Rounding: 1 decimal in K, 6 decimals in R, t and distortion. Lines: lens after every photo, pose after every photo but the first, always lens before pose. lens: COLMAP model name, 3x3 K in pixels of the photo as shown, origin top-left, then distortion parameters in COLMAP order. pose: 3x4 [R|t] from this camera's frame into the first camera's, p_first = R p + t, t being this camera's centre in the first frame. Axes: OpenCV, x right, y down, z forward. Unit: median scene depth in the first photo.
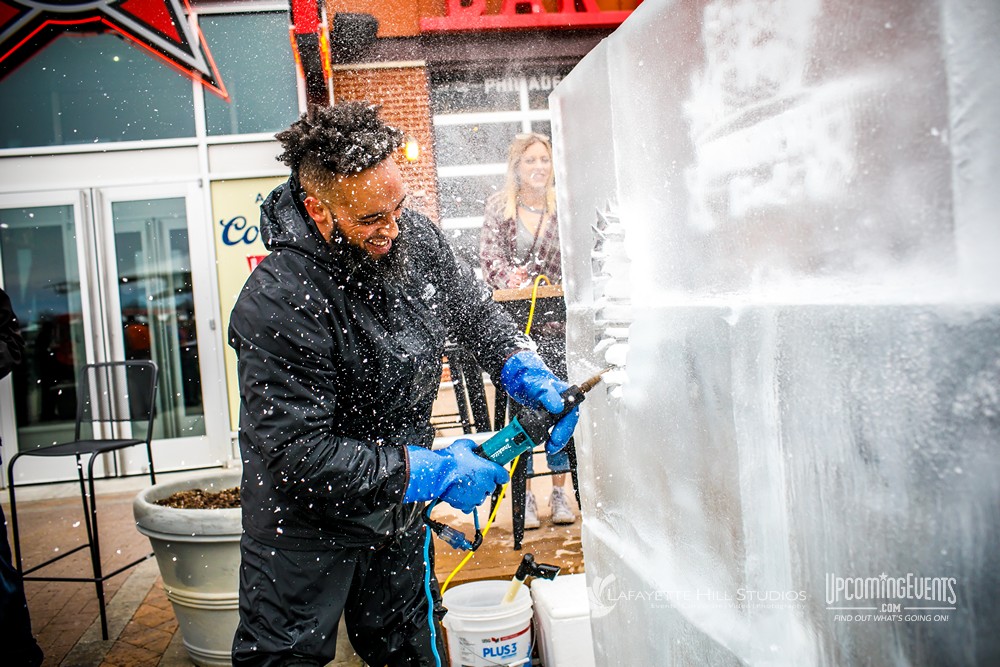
lens RADIAL K [[970.5, 0, 501.2], [0, 970.5, 336.2], [0, 0, 1]] dist [-0.014008, 0.000000]
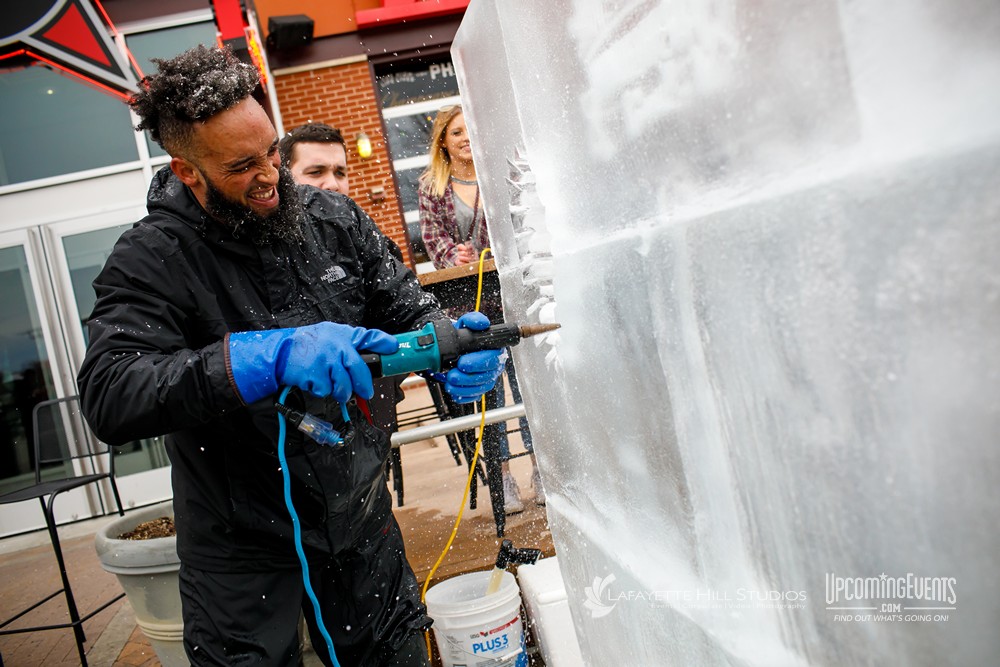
lens RADIAL K [[970.5, 0, 499.3], [0, 970.5, 334.0], [0, 0, 1]] dist [-0.014008, 0.000000]
pose [[0.991717, -0.128124, 0.009076, 0.059635], [0.128032, 0.991719, 0.010021, 0.021822], [-0.010285, -0.008776, 0.999909, 0.081518]]
